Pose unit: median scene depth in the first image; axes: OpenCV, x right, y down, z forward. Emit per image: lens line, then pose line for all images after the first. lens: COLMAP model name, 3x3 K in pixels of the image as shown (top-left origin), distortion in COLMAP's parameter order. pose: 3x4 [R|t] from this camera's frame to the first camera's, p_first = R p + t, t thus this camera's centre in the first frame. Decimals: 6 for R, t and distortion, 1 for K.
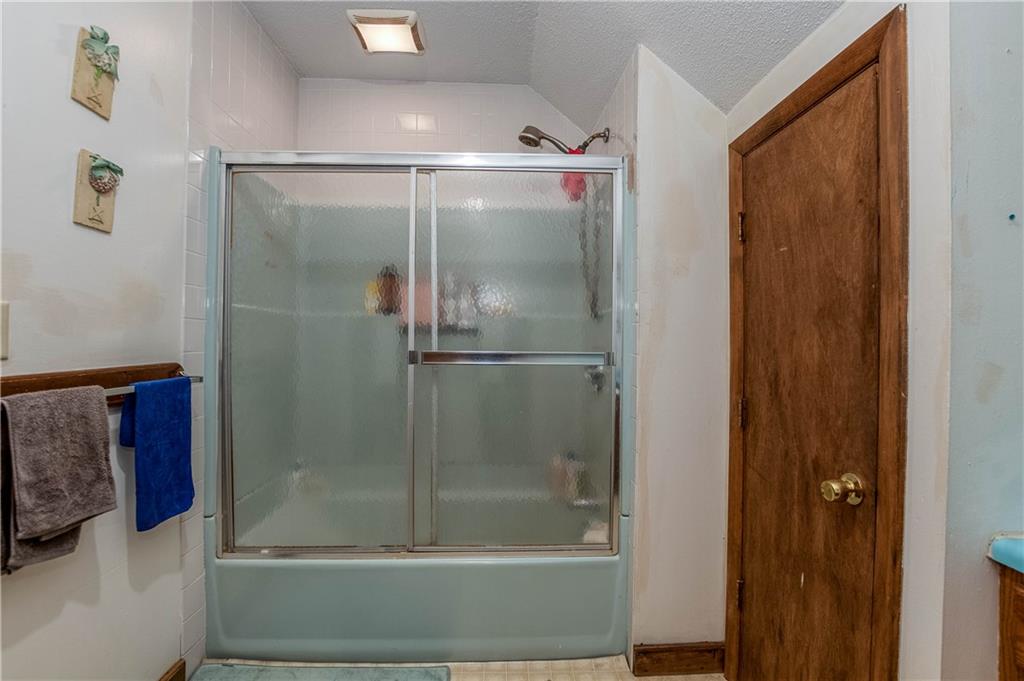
lens RADIAL K [[463.5, 0, 516.0], [0, 463.5, 338.2], [0, 0, 1]] dist [-0.030650, 0.000282]
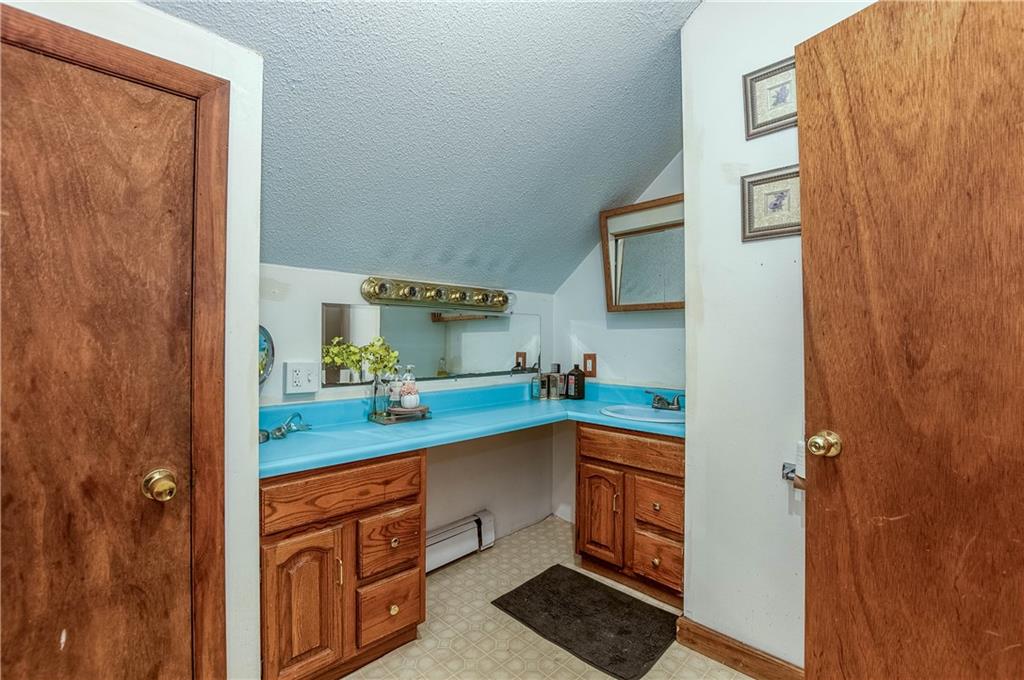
lens RADIAL K [[463.5, 0, 516.0], [0, 463.5, 337.7], [0, 0, 1]] dist [-0.030650, 0.000282]
pose [[-0.694650, -0.003305, 0.719340, -0.555414], [-0.004274, 0.999991, 0.000468, -0.007036], [-0.719335, -0.002750, -0.694658, 1.097703]]
